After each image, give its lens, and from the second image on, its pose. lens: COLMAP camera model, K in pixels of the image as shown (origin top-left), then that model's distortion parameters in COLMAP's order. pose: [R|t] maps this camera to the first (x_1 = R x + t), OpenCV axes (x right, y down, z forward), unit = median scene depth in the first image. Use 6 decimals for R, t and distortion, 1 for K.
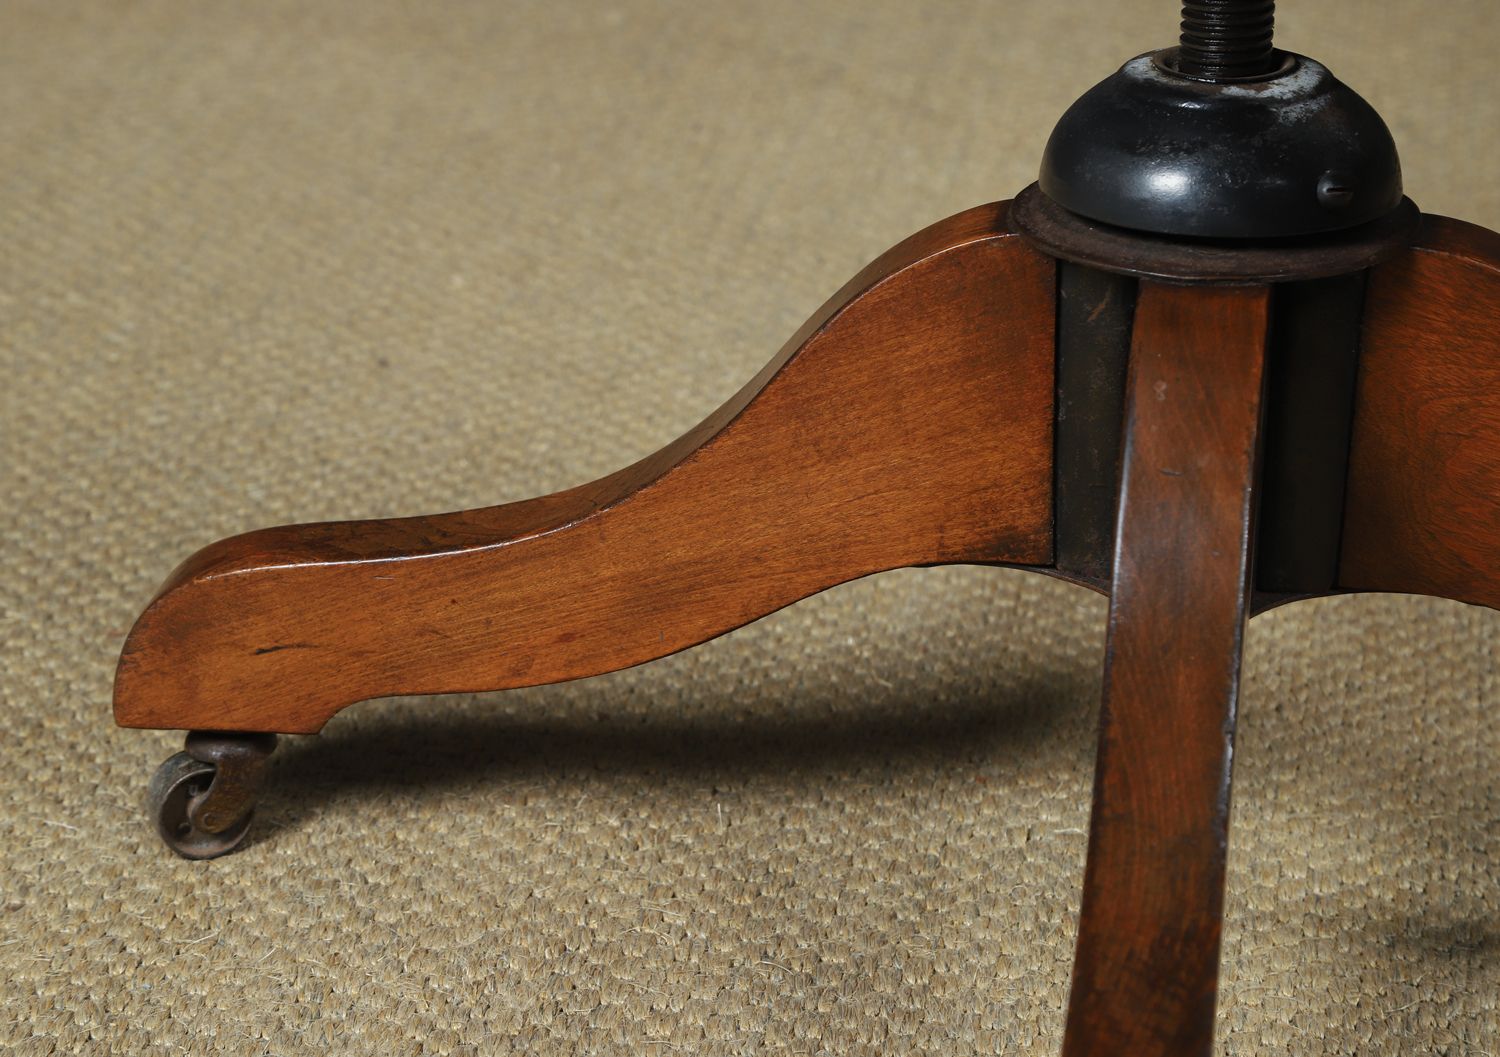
lens RADIAL K [[4101.9, 0, 713.8], [0, 4101.9, 506.0], [0, 0, 1]] dist [0.470825, 0.000000]
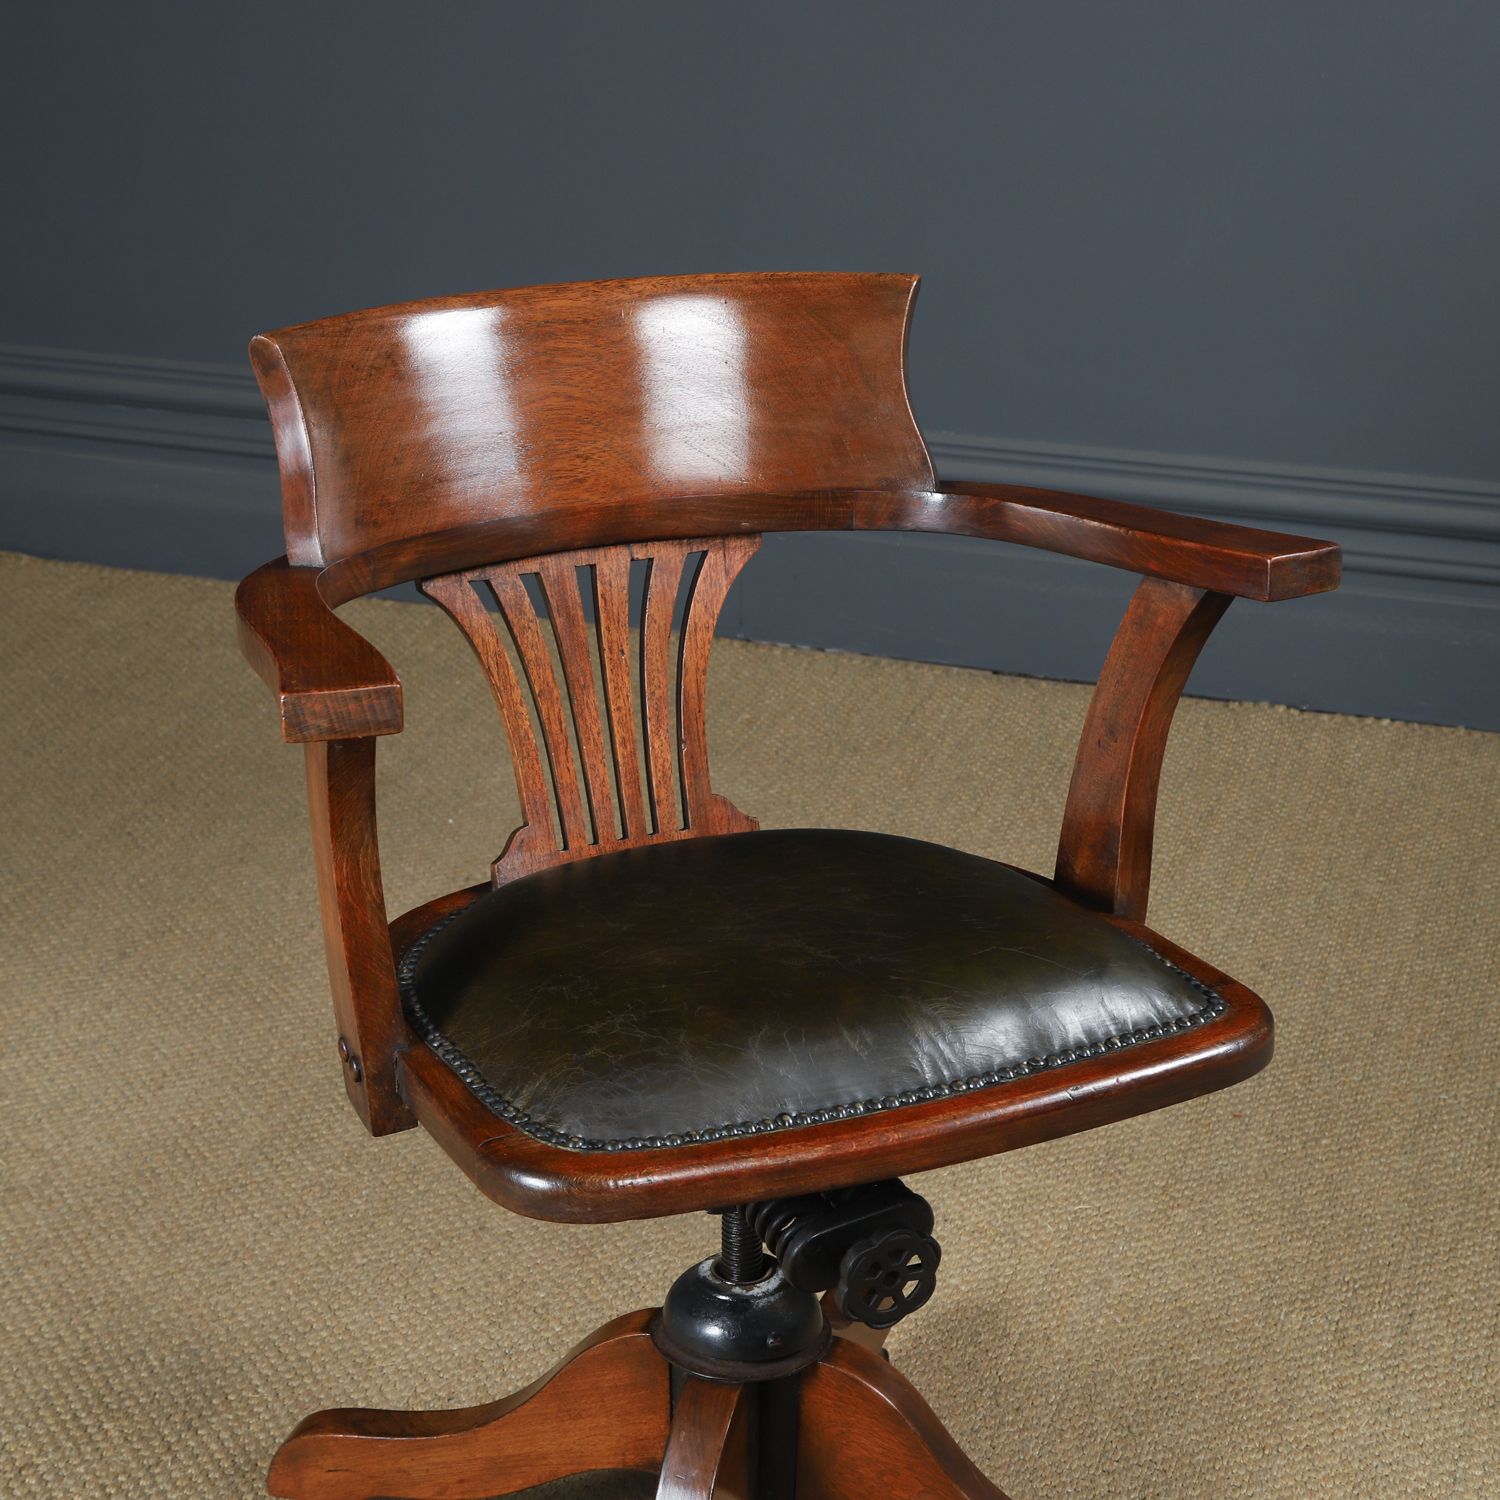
lens RADIAL K [[2916.5, 0, 653.8], [0, 2916.5, 769.6], [0, 0, 1]] dist [0.128534, 0.000000]
pose [[0.987672, 0.050843, -0.148052, 0.267527], [-0.055325, 0.998122, -0.026312, -0.299335], [0.146436, 0.034179, 0.988630, -0.520320]]
